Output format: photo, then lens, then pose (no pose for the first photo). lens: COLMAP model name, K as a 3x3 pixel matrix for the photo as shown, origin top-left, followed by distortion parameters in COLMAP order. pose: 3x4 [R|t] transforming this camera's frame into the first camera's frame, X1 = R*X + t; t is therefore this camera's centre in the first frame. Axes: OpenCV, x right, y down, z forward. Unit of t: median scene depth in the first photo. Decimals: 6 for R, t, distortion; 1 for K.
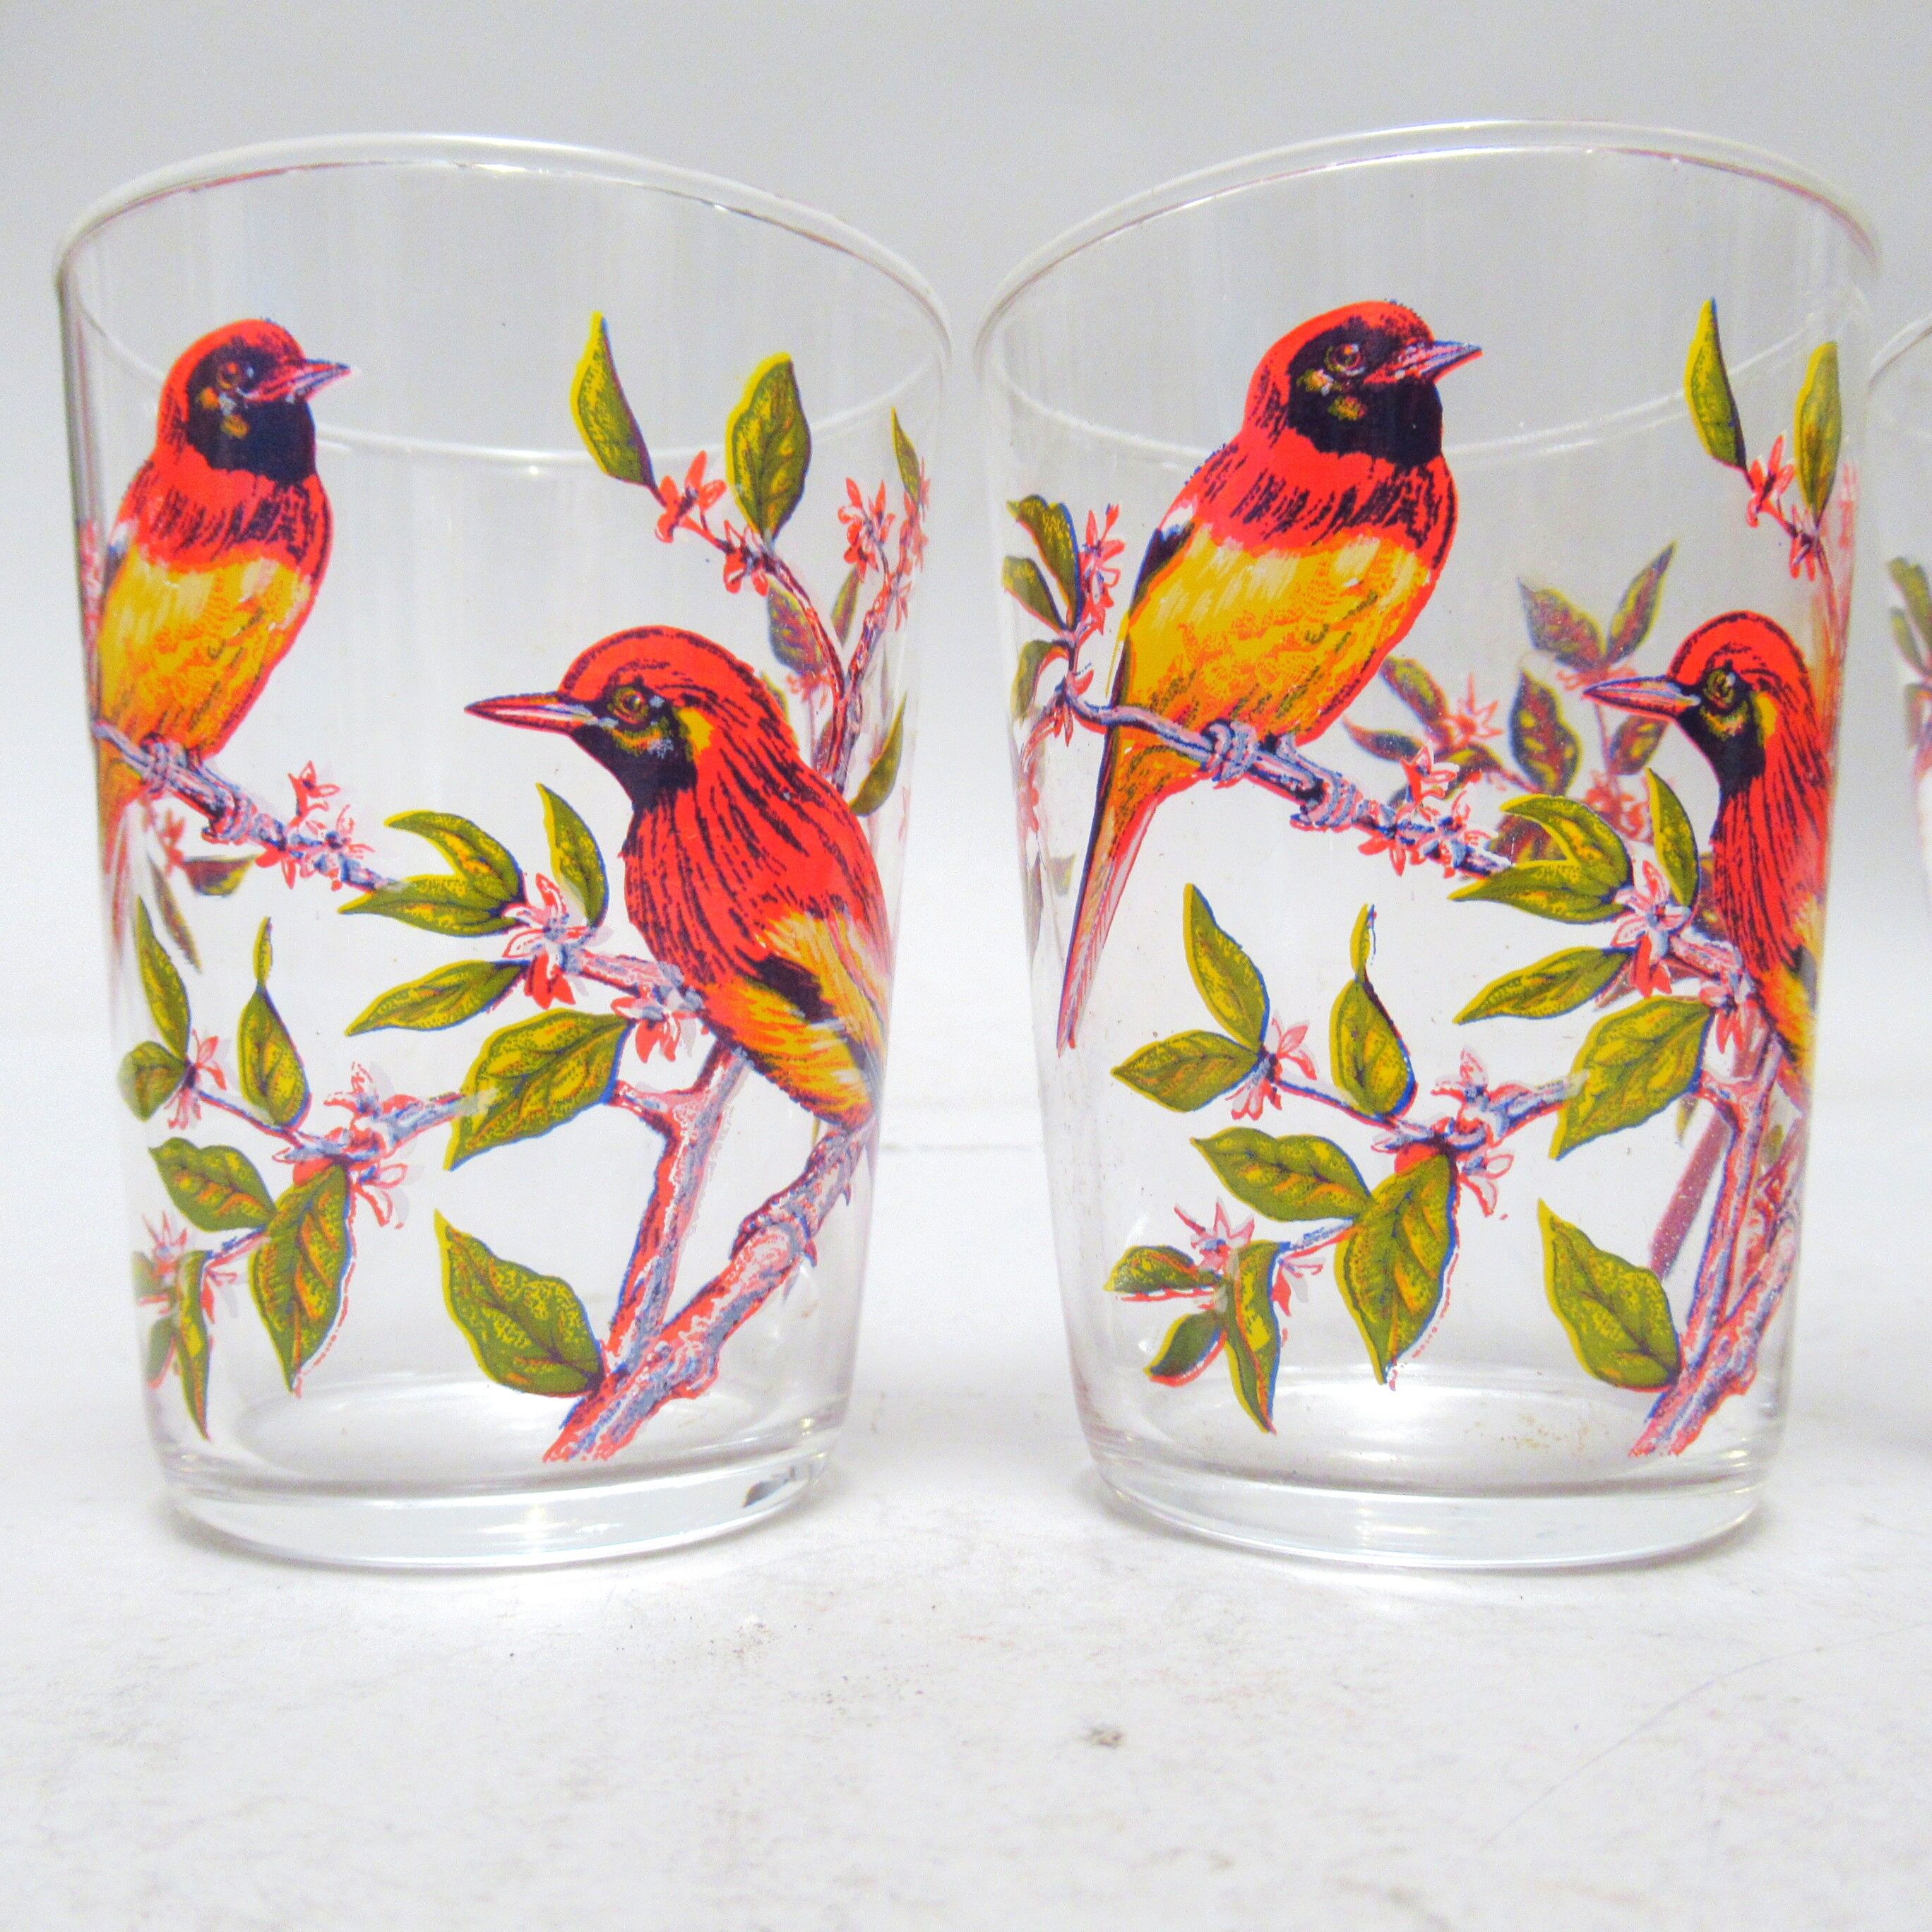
lens RADIAL K [[2069.0, 0, 963.9], [0, 2069.0, 1016.7], [0, 0, 1]] dist [0.008081, 0.032971]
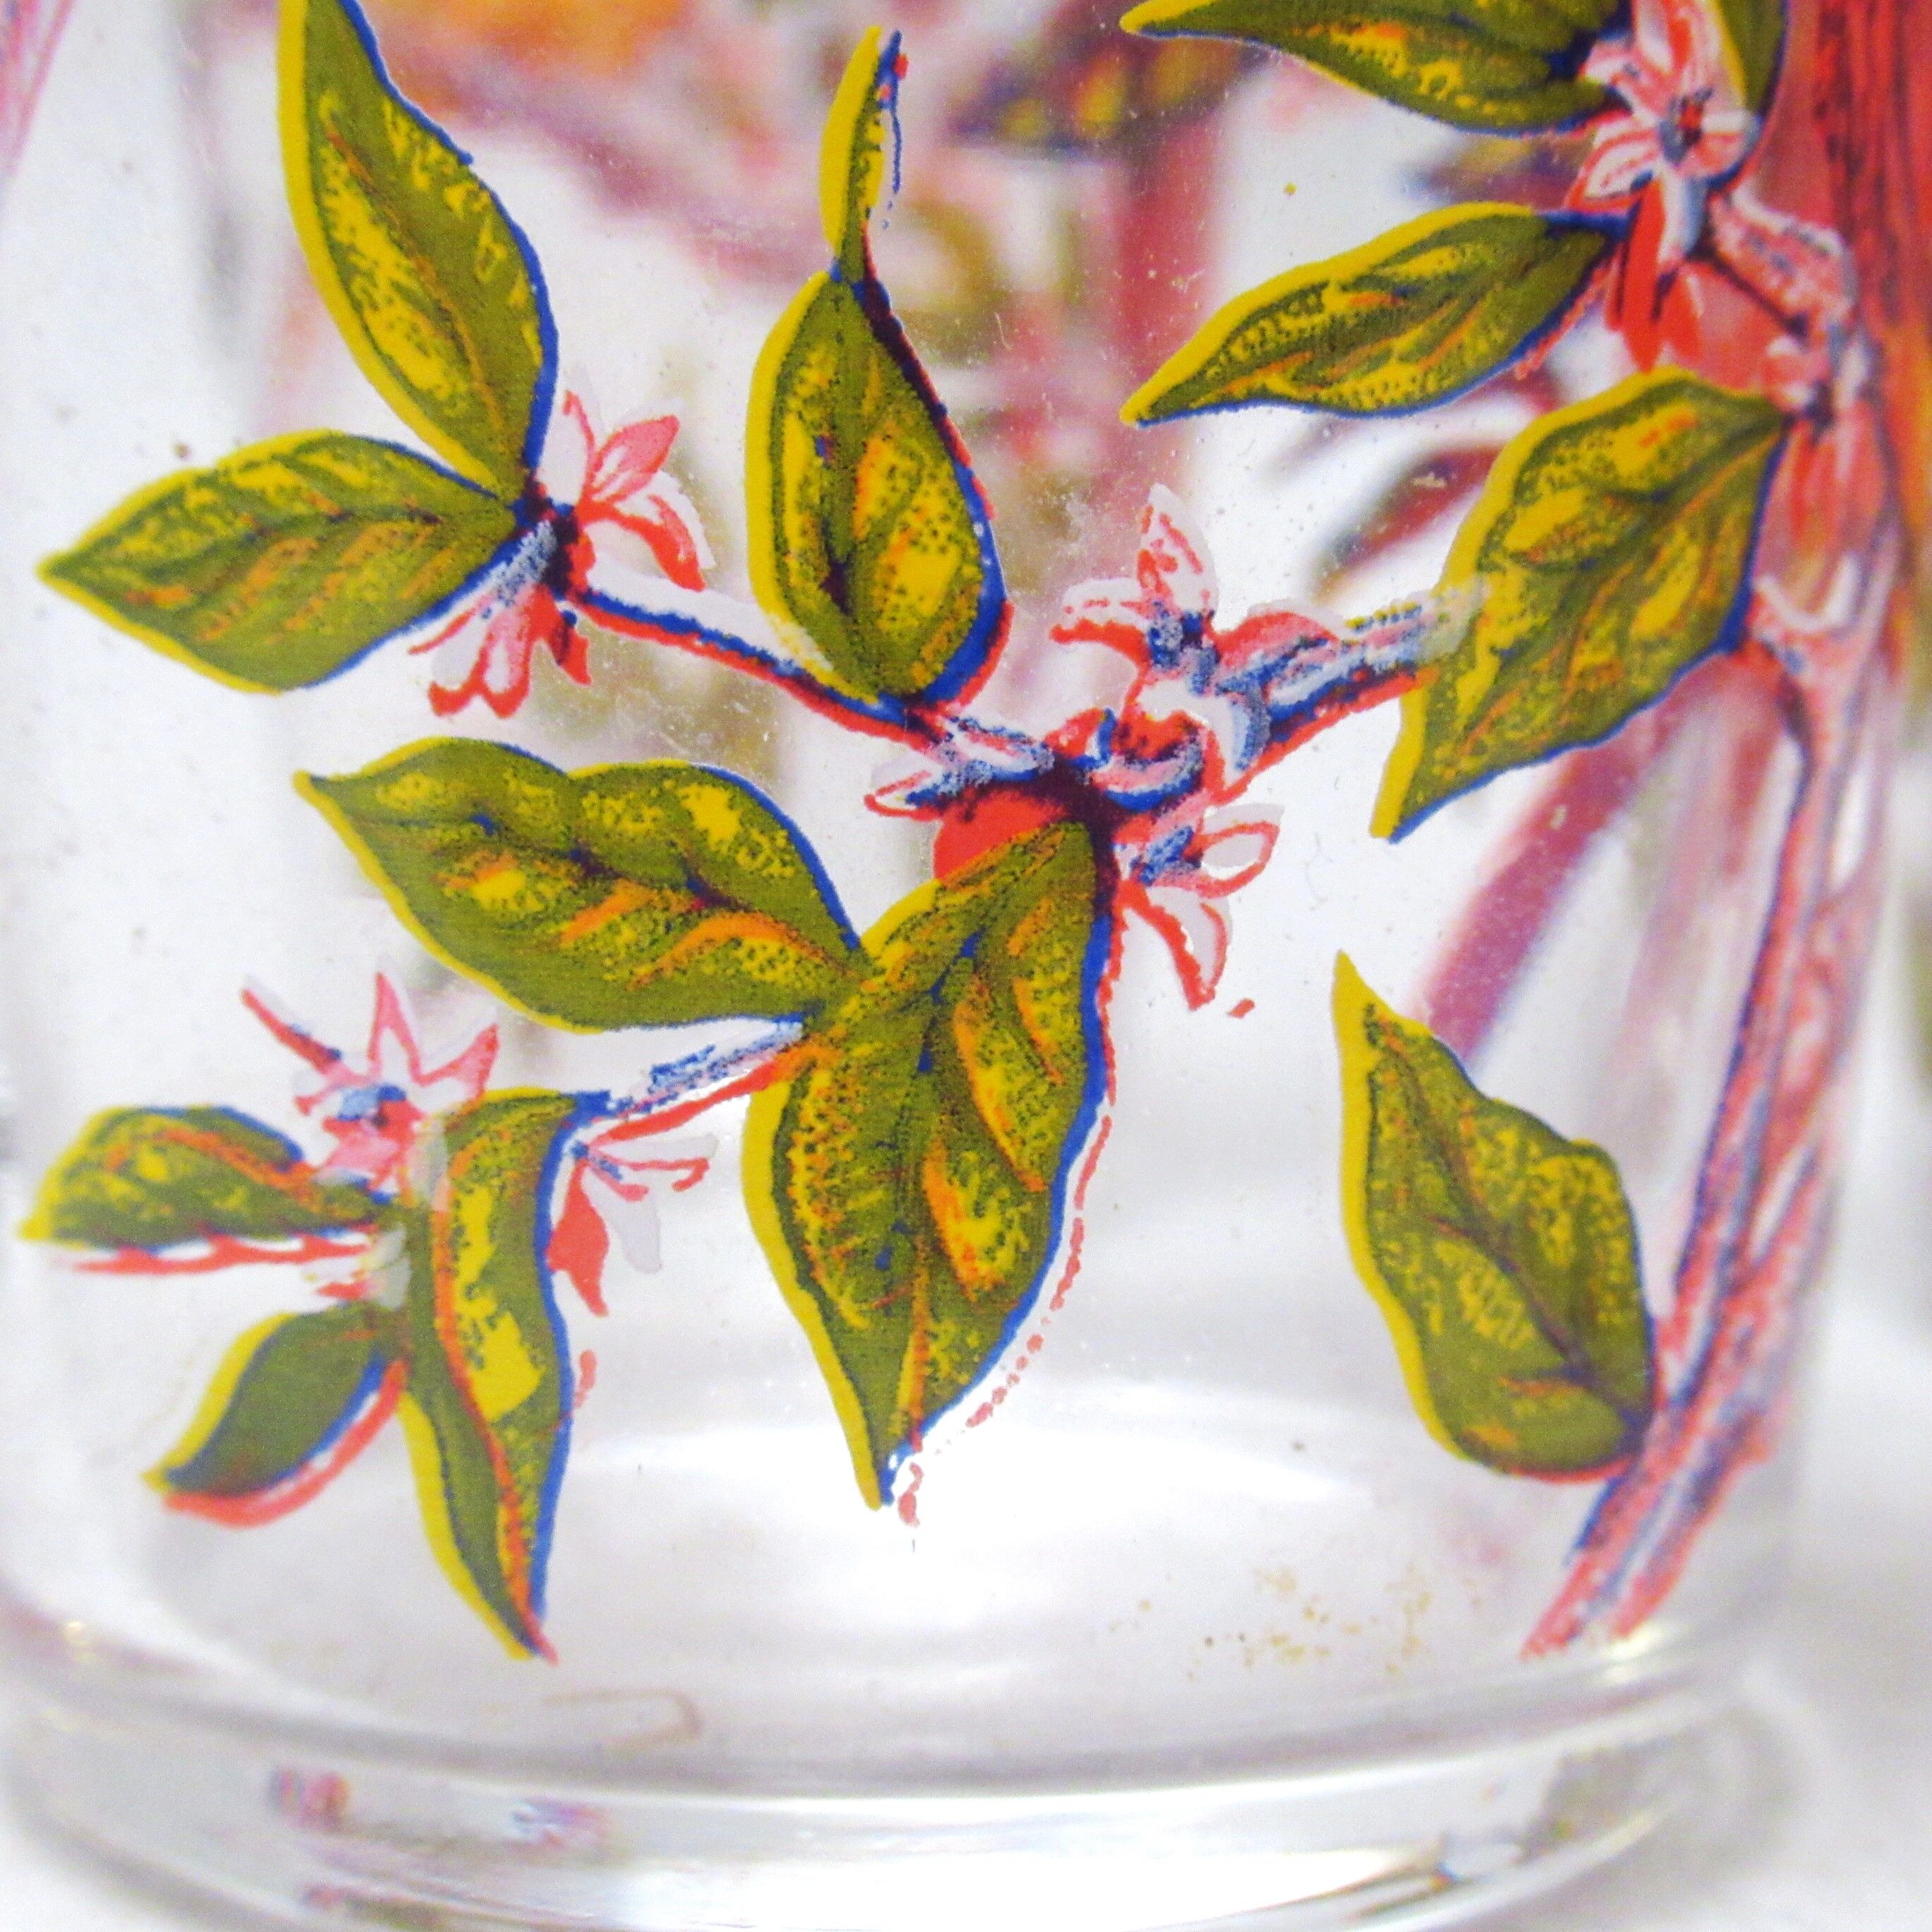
lens RADIAL K [[3275.4, 0, 966.0], [0, 3275.4, 966.0], [0, 0, 1]] dist [0.003390, -0.073843]
pose [[0.939800, -0.009542, 0.341592, 0.034063], [-0.021683, 0.995931, 0.087476, 0.042556], [-0.341037, -0.089617, 0.935769, 0.496564]]
